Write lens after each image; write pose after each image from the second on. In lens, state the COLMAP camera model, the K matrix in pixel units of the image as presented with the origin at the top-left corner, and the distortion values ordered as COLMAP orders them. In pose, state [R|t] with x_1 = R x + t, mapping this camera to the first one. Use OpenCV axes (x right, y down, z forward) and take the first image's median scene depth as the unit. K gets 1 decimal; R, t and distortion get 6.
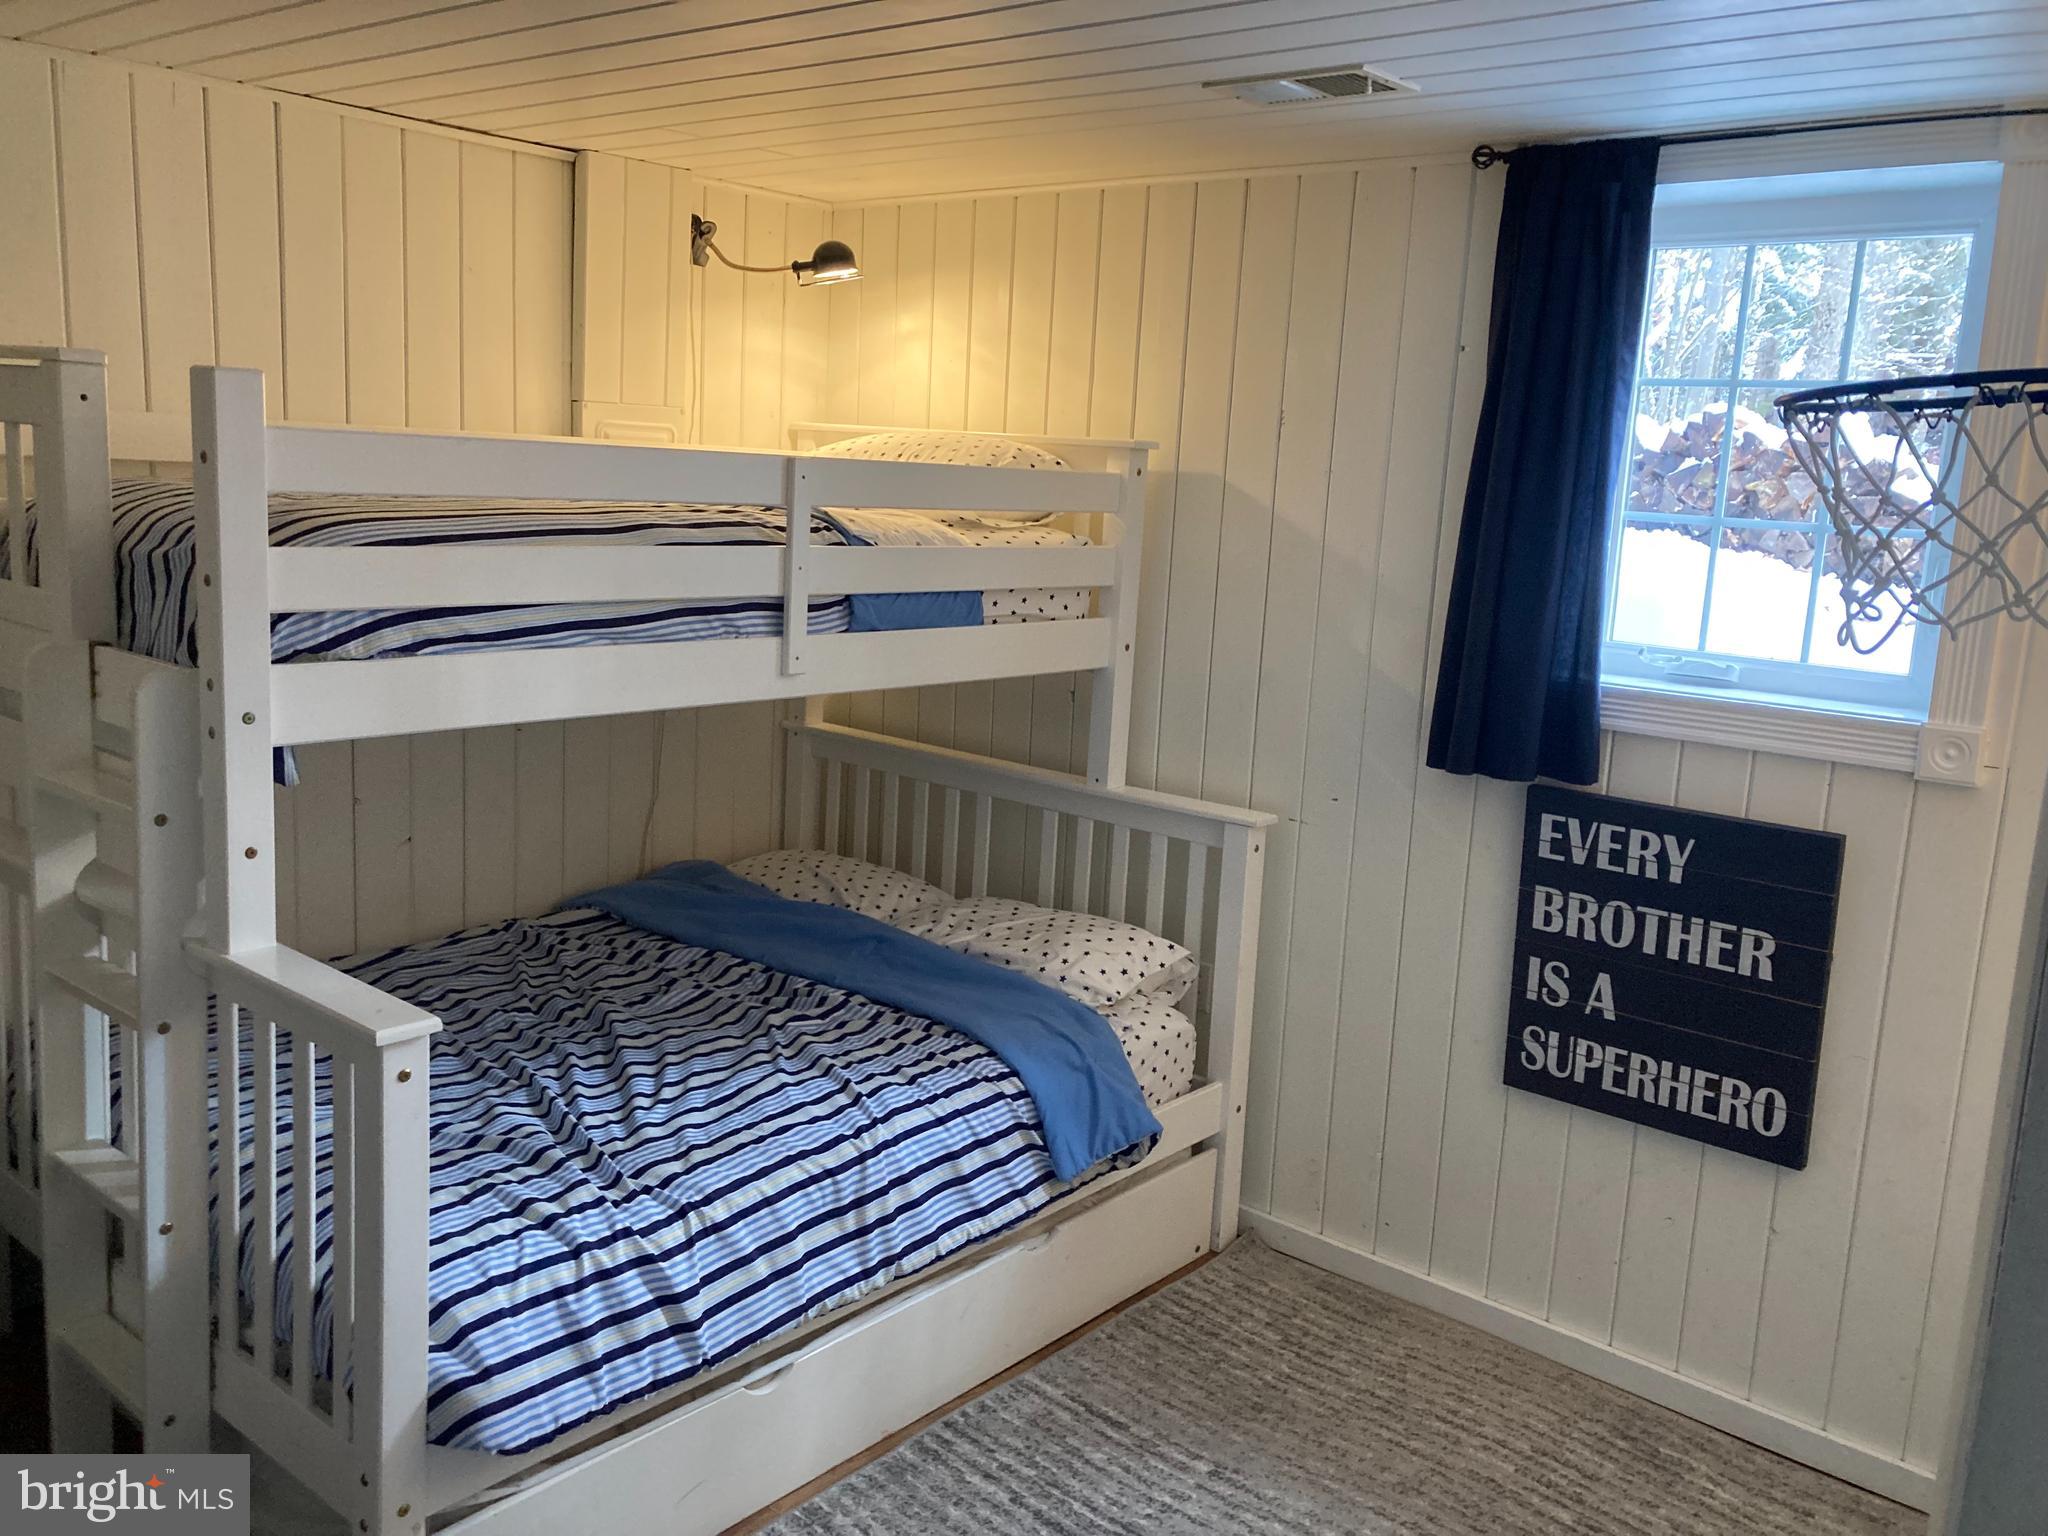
lens RADIAL K [[1664.3, 0, 1022.7], [0, 1664.3, 782.2], [0, 0, 1]] dist [0.013354, -0.009884]
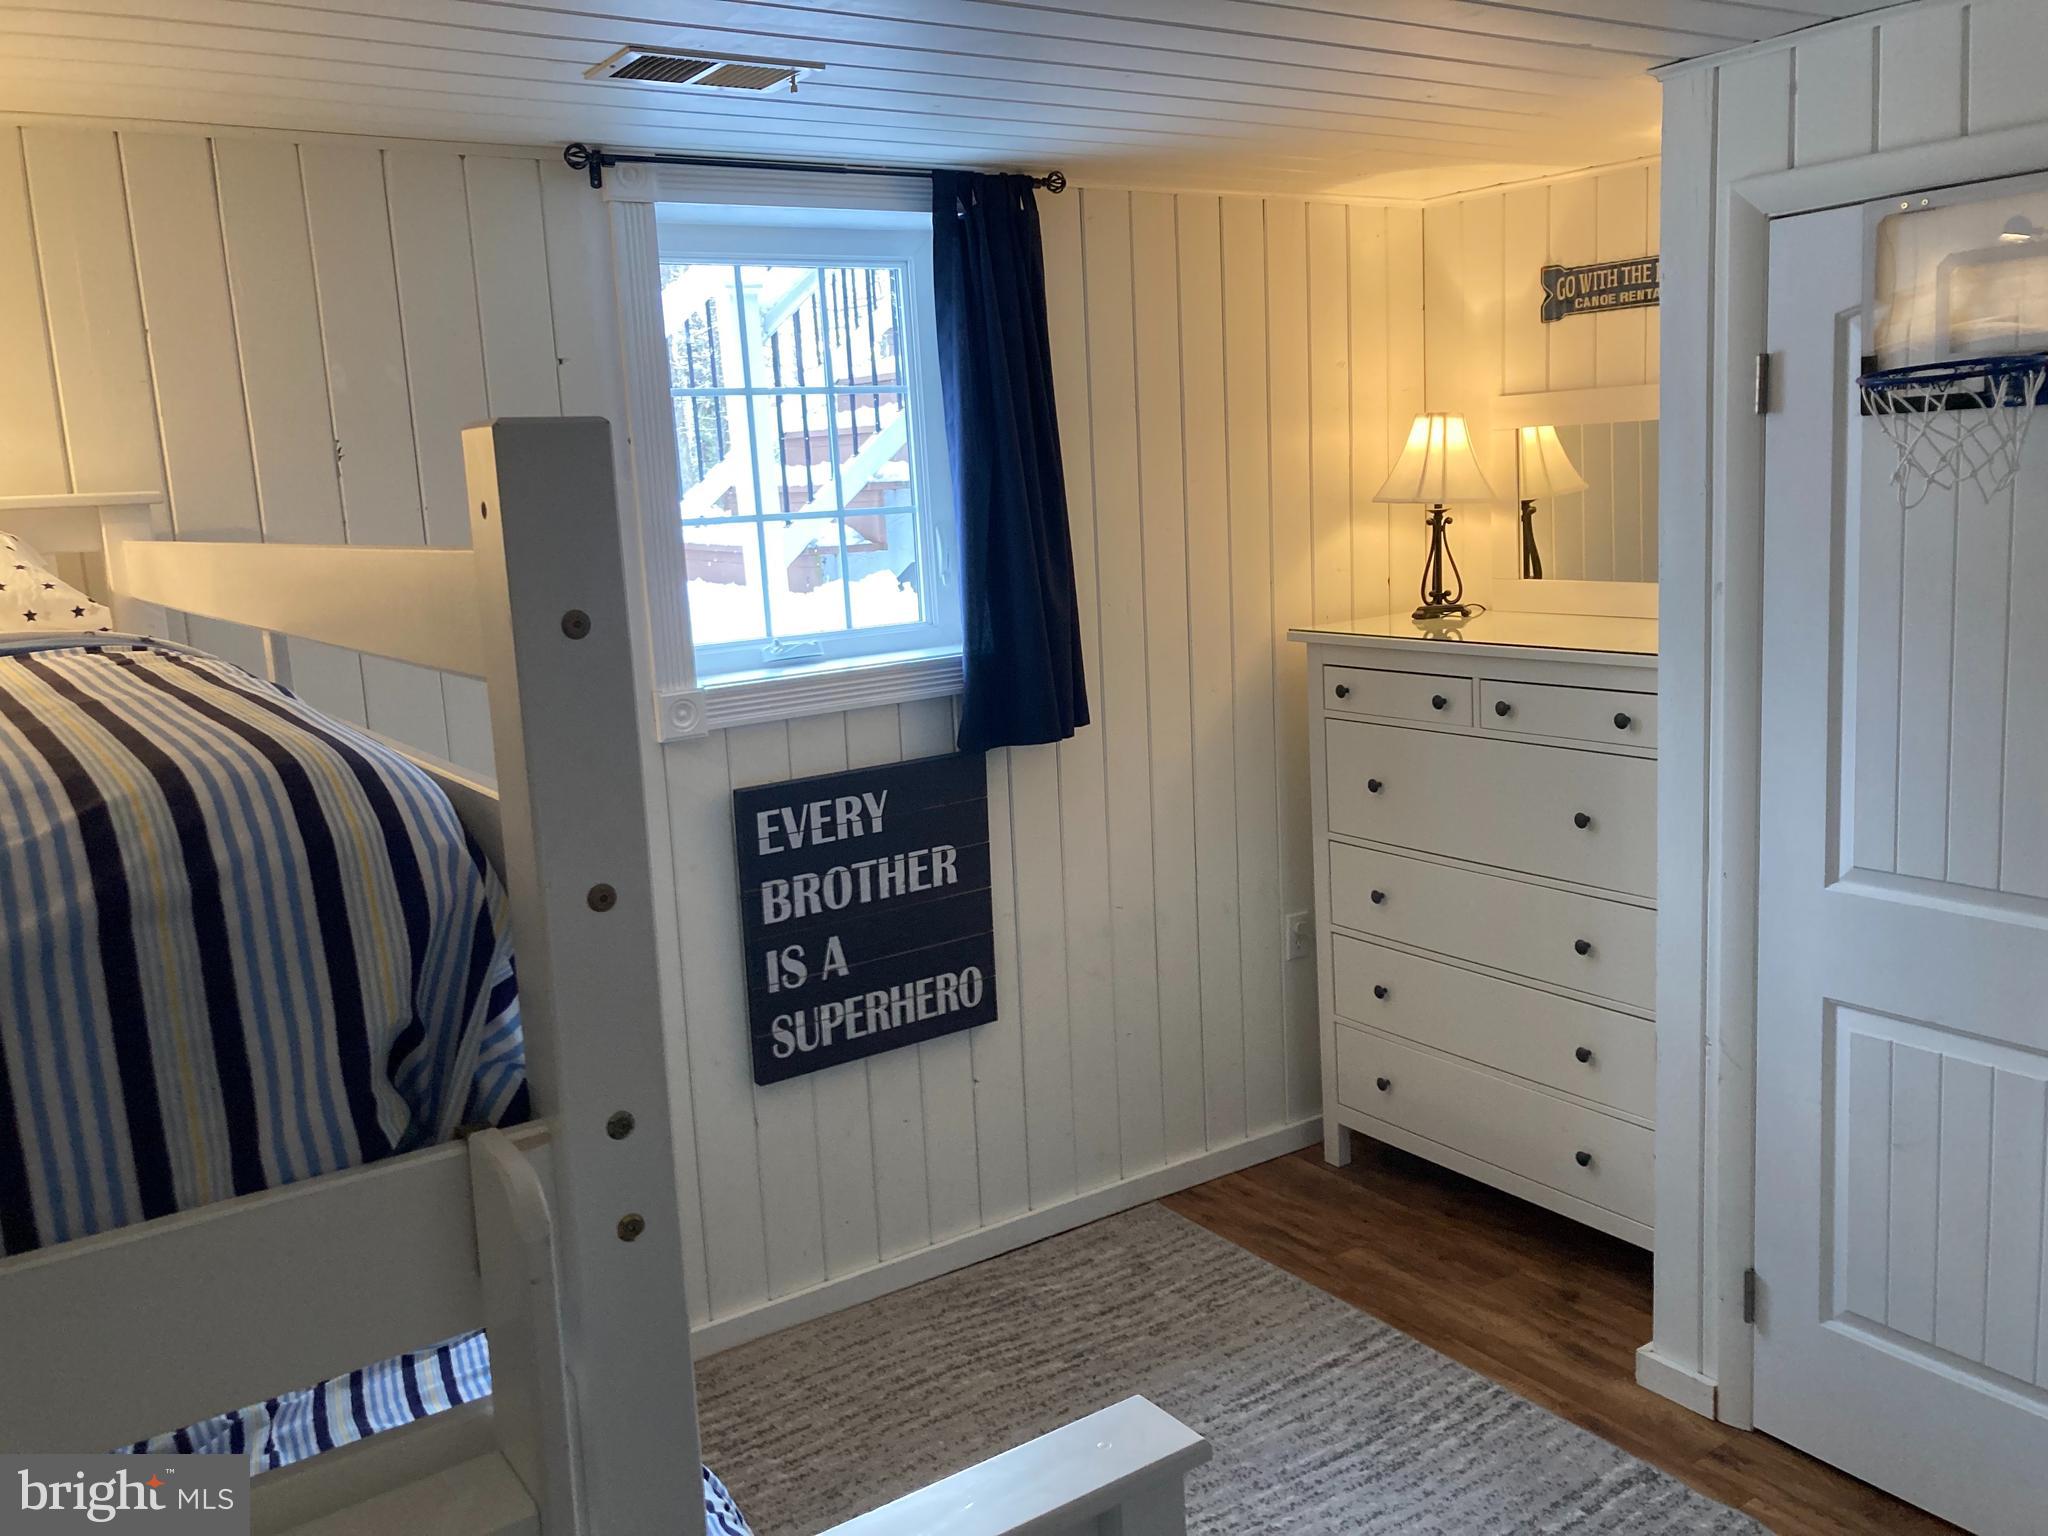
lens RADIAL K [[1664.3, 0, 1023.1], [0, 1664.3, 751.6], [0, 0, 1]] dist [0.013354, -0.009884]
pose [[0.265652, -0.226418, 0.937104, -0.608529], [0.254864, 0.953942, 0.158237, -0.140631], [-0.929771, 0.196798, 0.311123, 0.528856]]
